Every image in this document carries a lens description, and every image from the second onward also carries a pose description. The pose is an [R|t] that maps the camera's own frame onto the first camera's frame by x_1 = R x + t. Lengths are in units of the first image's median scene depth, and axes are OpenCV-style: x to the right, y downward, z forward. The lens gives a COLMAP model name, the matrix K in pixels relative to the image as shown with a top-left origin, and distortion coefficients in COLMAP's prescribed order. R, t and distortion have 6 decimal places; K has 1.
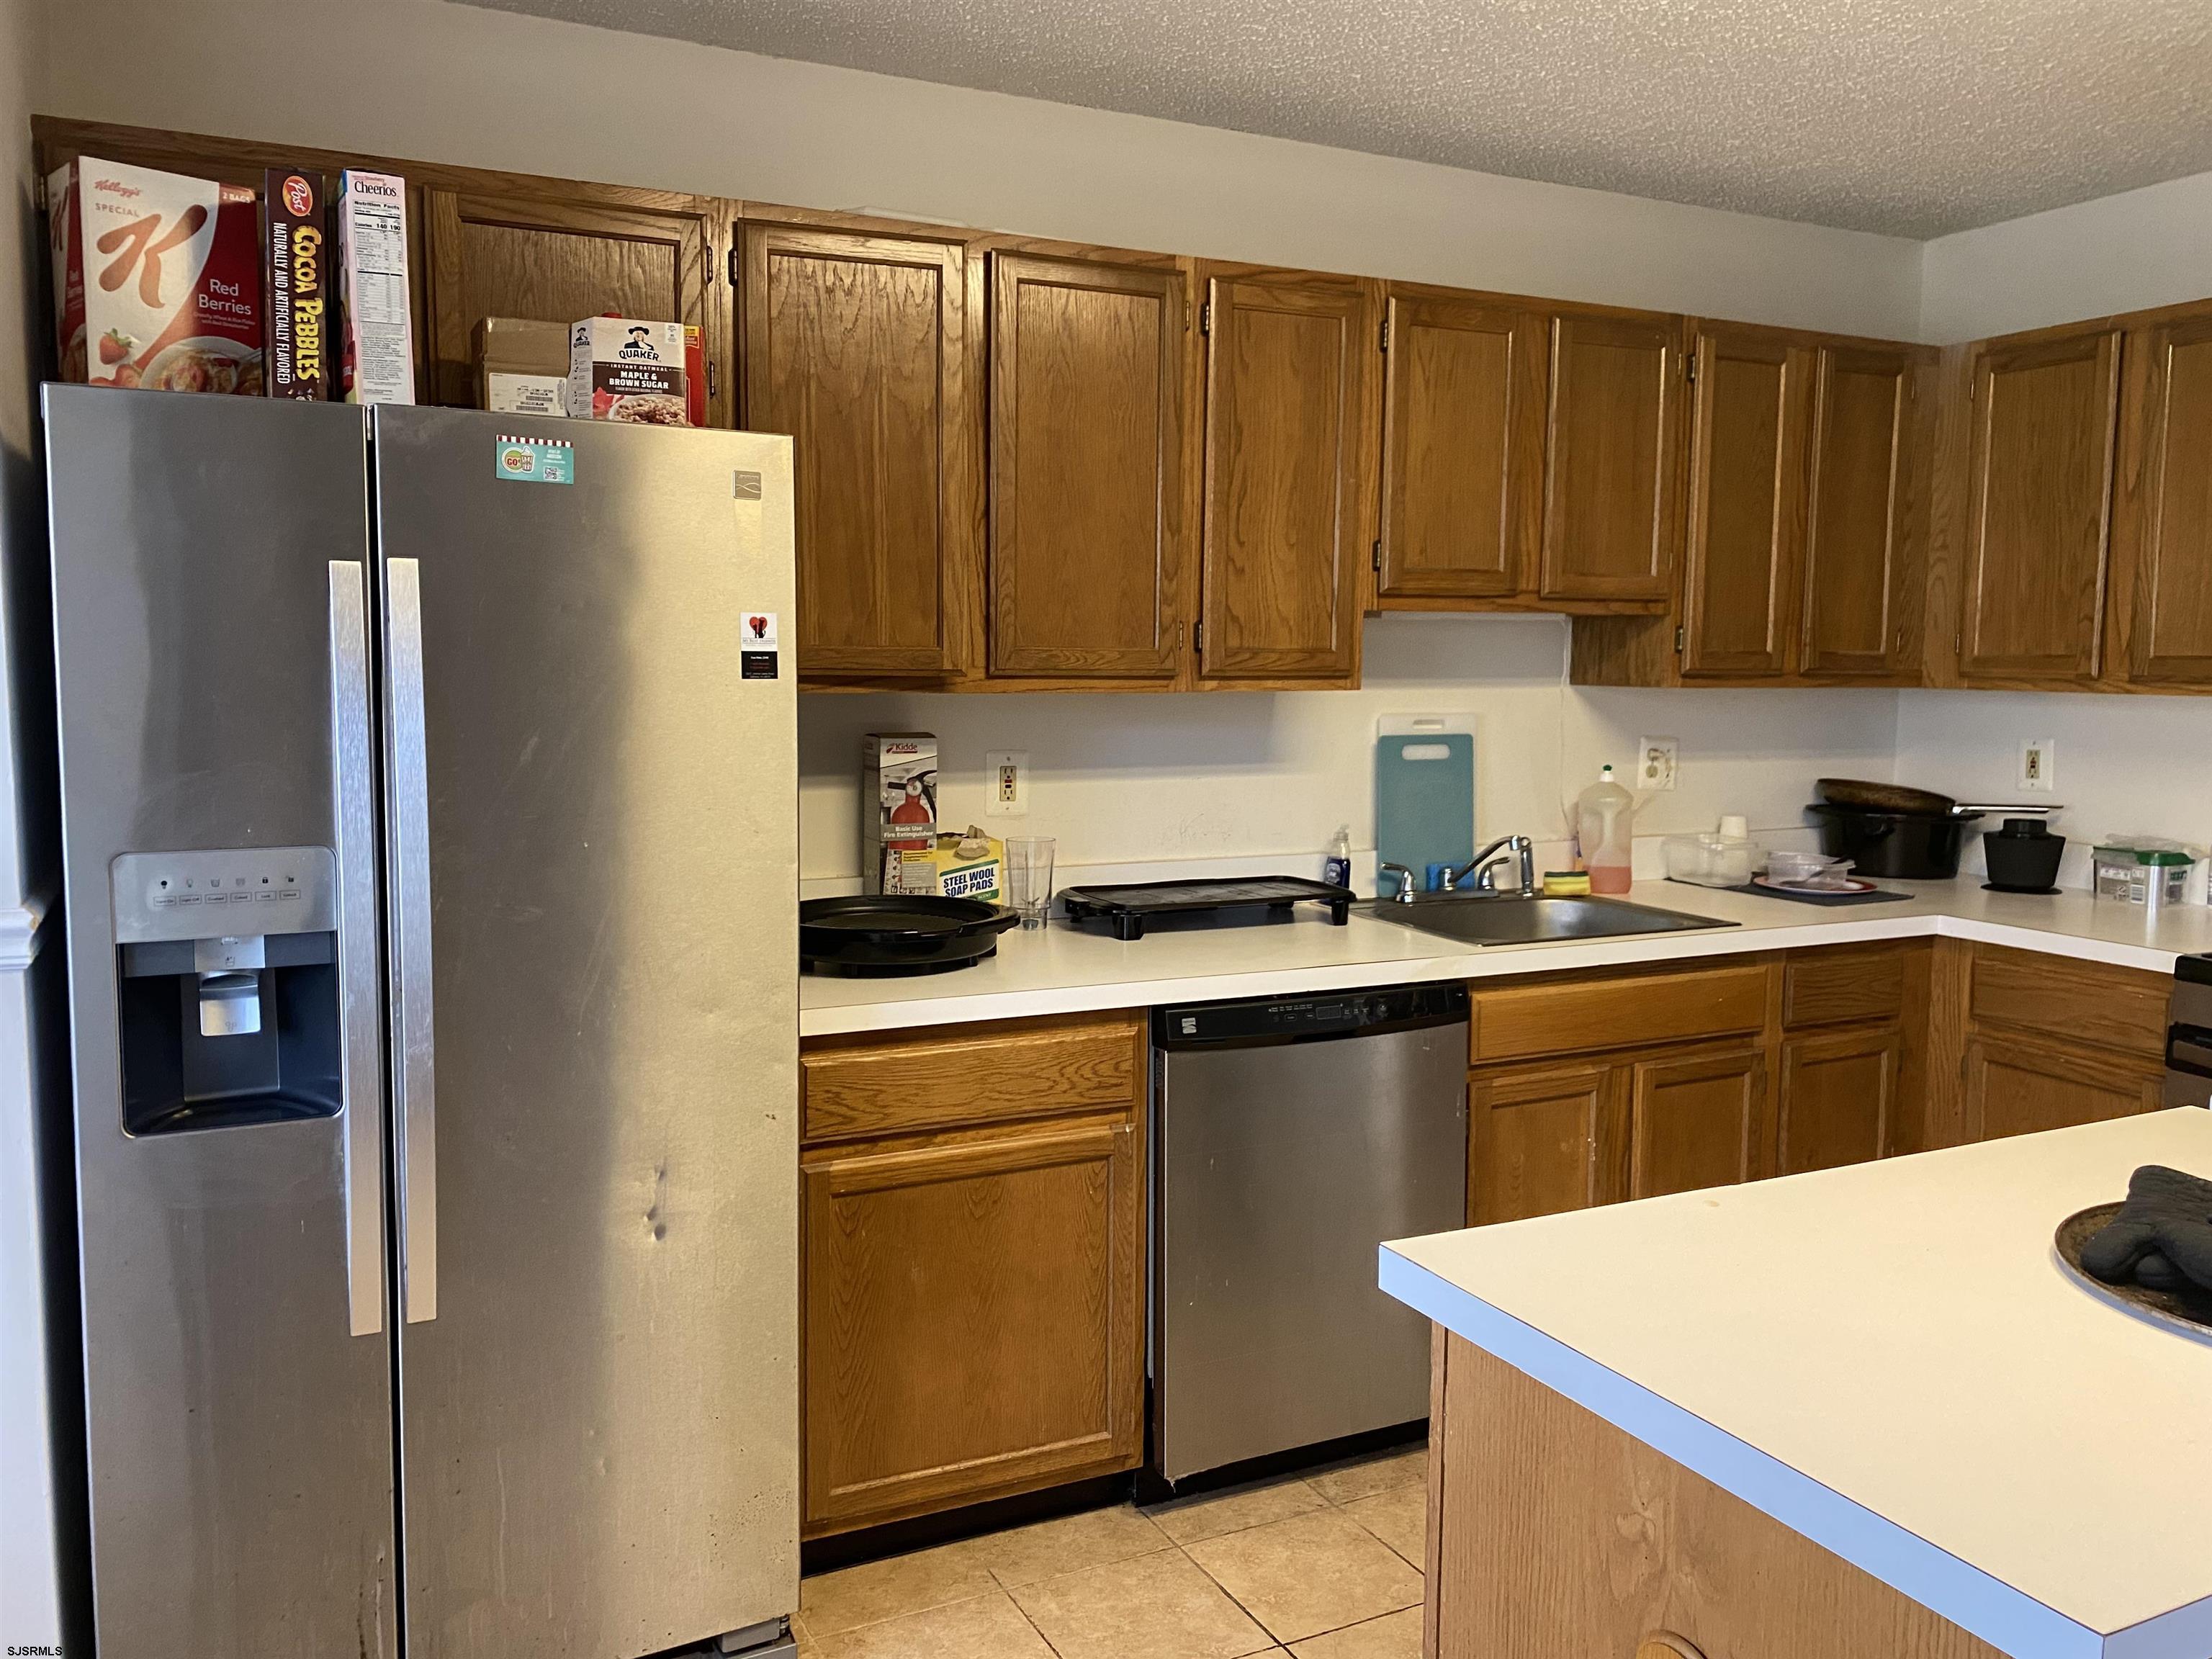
lens RADIAL K [[1659.4, 0, 1102.4], [0, 1659.4, 821.5], [0, 0, 1]] dist [-0.007321, -0.007207]
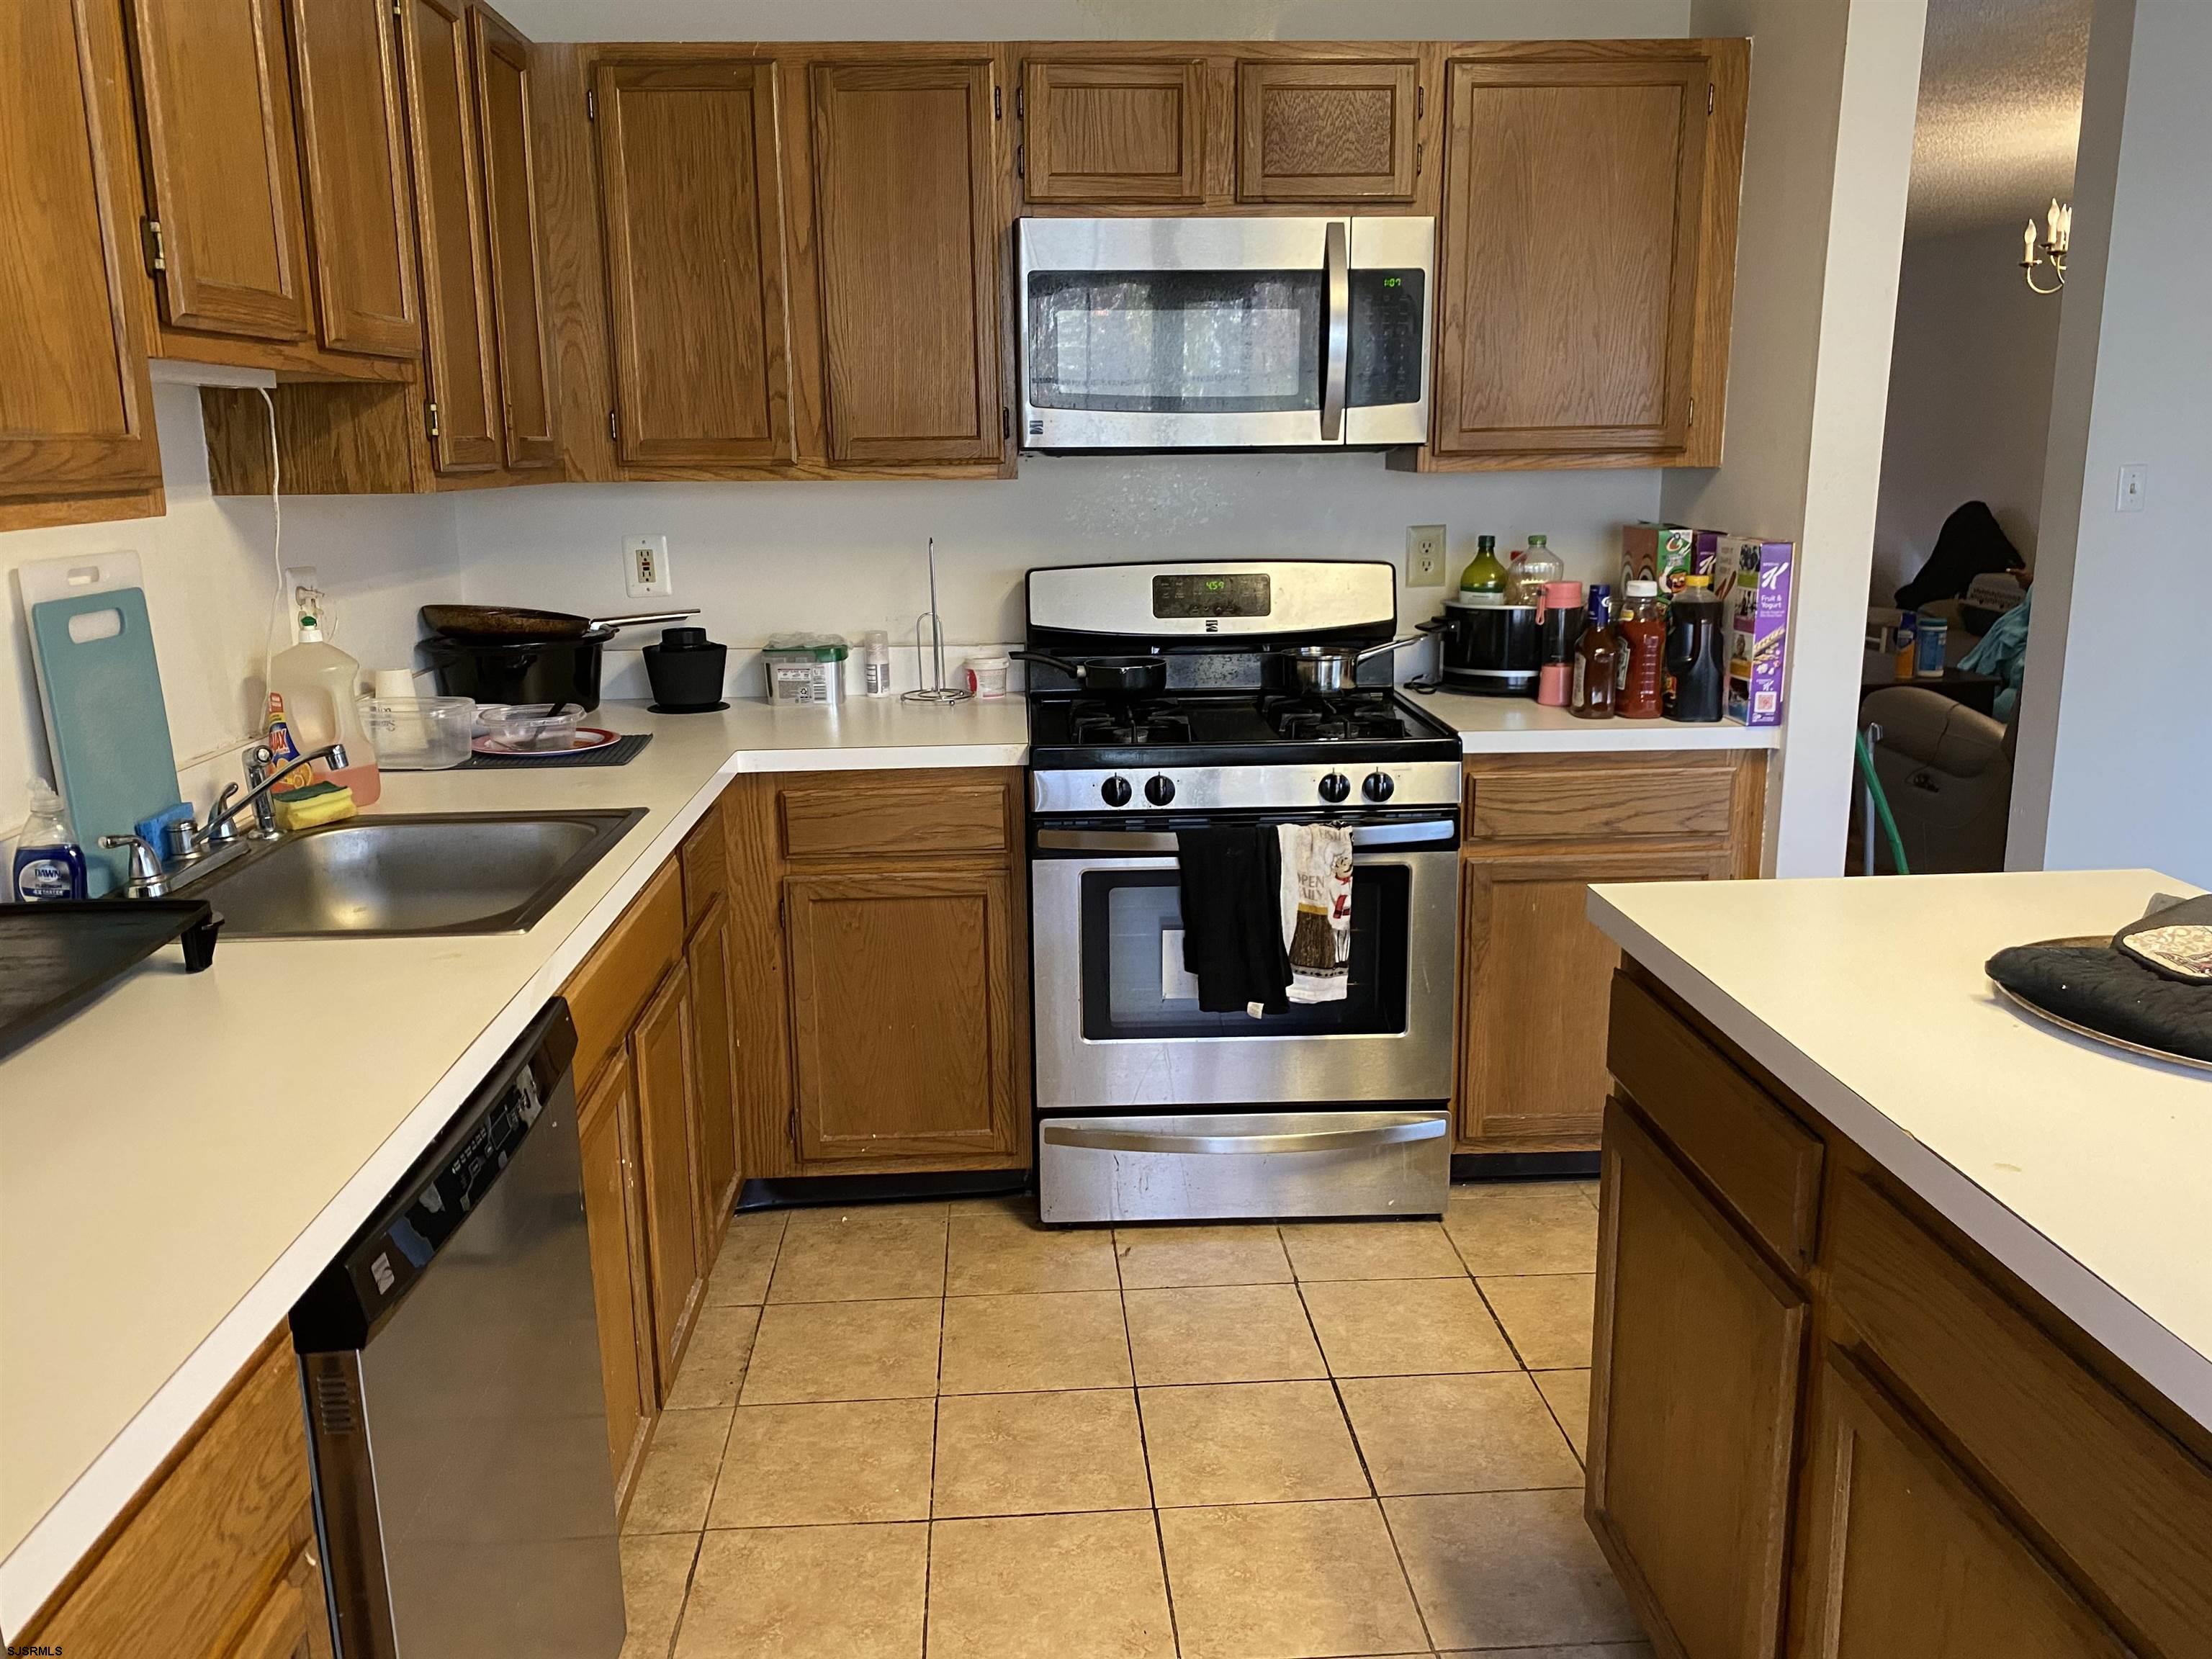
lens RADIAL K [[1659.4, 0, 1107.3], [0, 1659.4, 825.3], [0, 0, 1]] dist [-0.007321, -0.007207]
pose [[0.375113, -0.217322, 0.901144, -0.190603], [0.108107, 0.975753, 0.190314, -0.045574], [-0.920654, 0.026031, 0.389512, 0.471547]]
